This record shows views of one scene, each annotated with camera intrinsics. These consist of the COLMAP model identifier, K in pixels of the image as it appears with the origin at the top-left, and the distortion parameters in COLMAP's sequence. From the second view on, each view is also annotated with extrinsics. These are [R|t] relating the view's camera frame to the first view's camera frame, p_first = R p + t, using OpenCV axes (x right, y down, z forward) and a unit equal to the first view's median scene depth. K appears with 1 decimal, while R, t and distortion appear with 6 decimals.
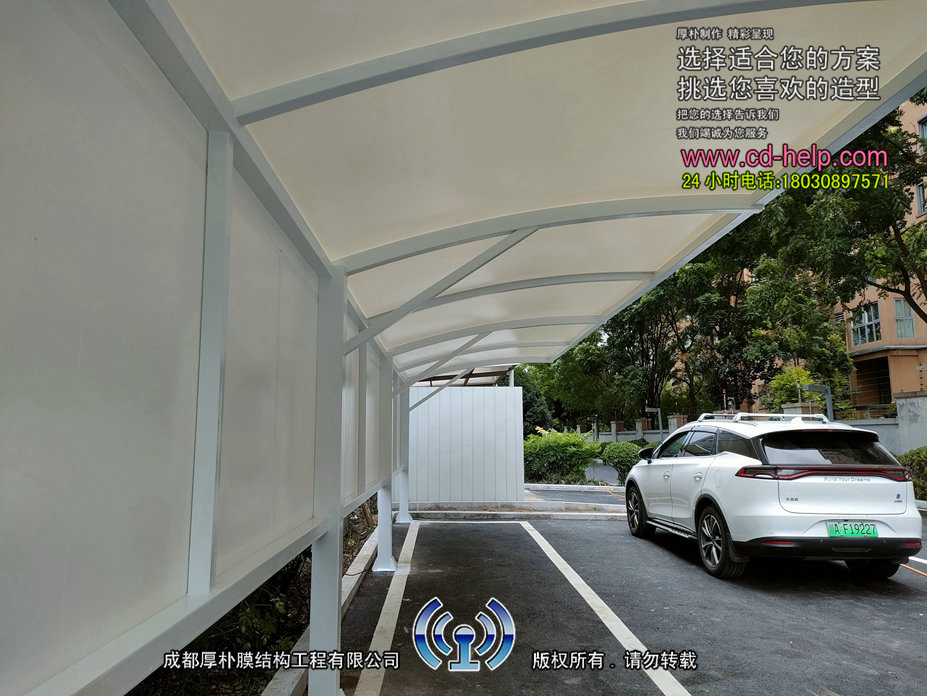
lens RADIAL K [[680.2, 0, 464.1], [0, 680.2, 343.9], [0, 0, 1]] dist [0.036806, -0.027133]
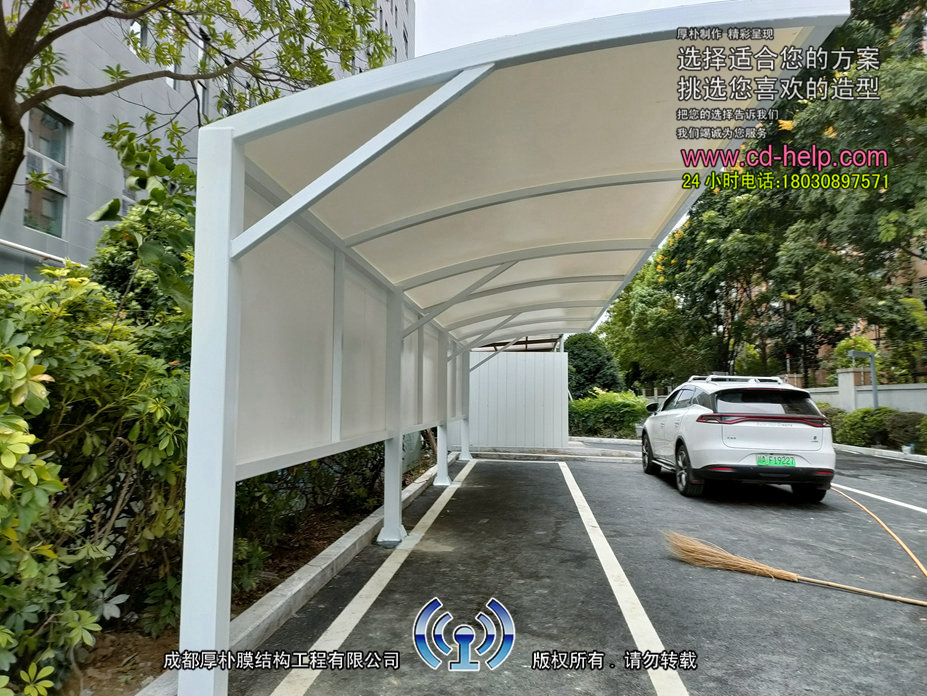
lens RADIAL K [[680.2, 0, 464.1], [0, 680.2, 343.9], [0, 0, 1]] dist [0.036806, -0.027133]
pose [[0.992268, 0.006407, -0.123952, 0.081826], [0.000583, 0.998415, 0.056278, -0.027534], [0.124116, -0.055915, 0.990691, -0.292477]]
